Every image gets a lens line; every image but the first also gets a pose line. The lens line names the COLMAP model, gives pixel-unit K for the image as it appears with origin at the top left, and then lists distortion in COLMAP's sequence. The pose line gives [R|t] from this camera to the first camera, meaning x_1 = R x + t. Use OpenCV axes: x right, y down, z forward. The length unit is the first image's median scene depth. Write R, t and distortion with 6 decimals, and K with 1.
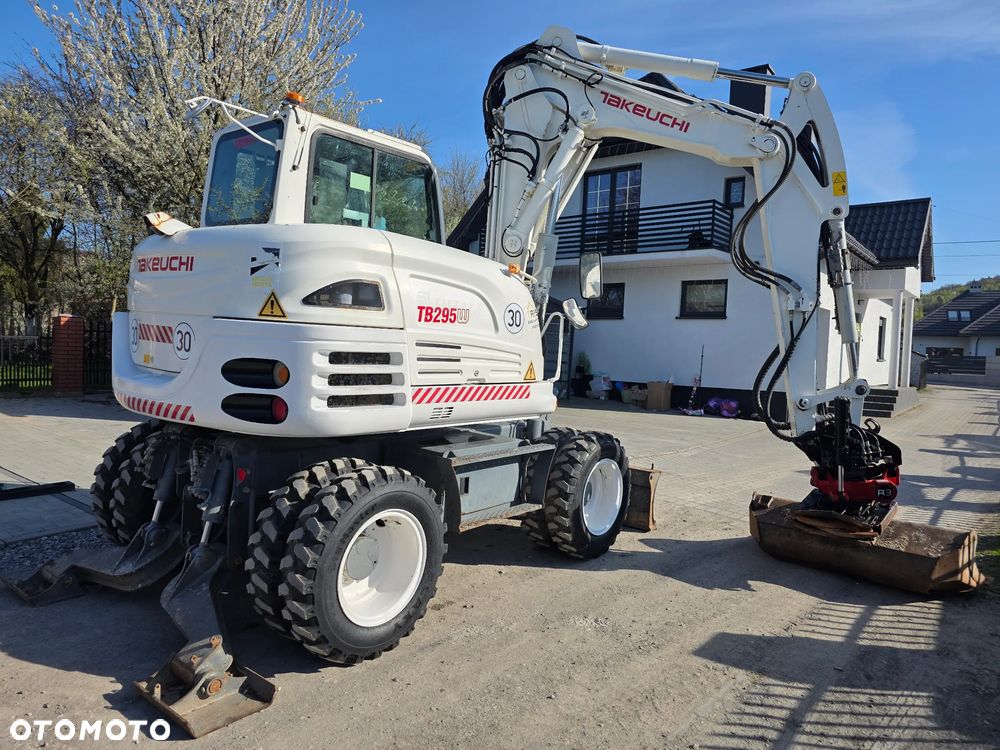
lens RADIAL K [[685.9, 0, 518.5], [0, 685.9, 363.8], [0, 0, 1]] dist [0.052662, -0.049710]
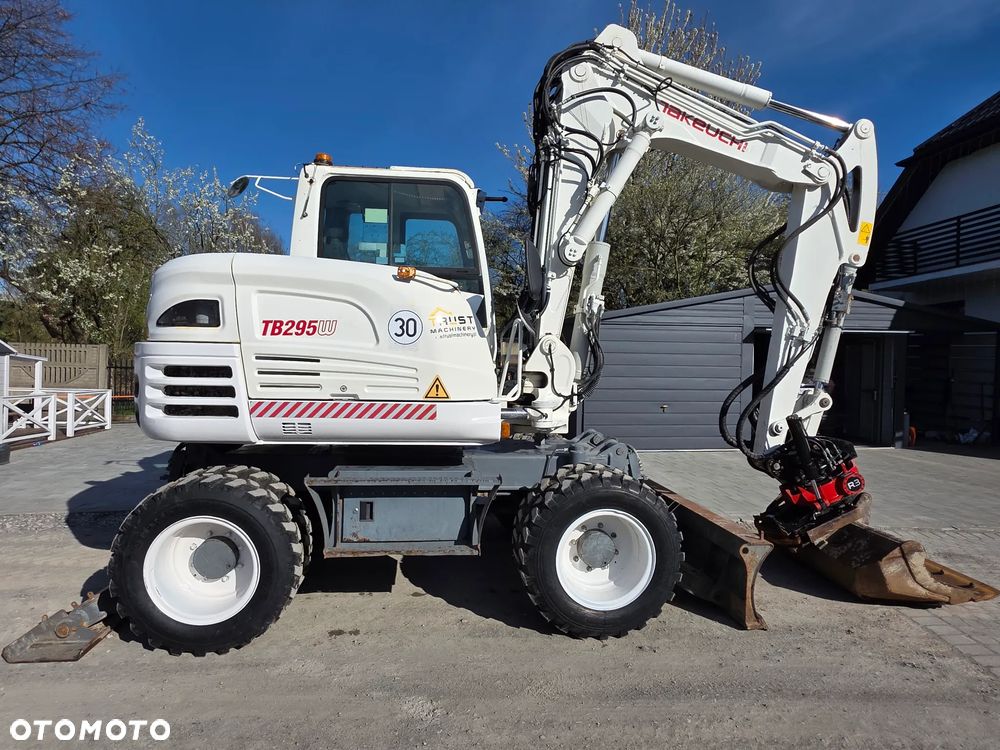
lens RADIAL K [[585.2, 0, 500.0], [0, 585.2, 375.0], [0, 0, 1]] dist [0.004681, -0.000656]
pose [[0.682090, -0.026706, -0.730781, 0.694976], [-0.007150, 0.999042, -0.043183, 0.030102], [0.731233, 0.034680, 0.681245, 0.645897]]
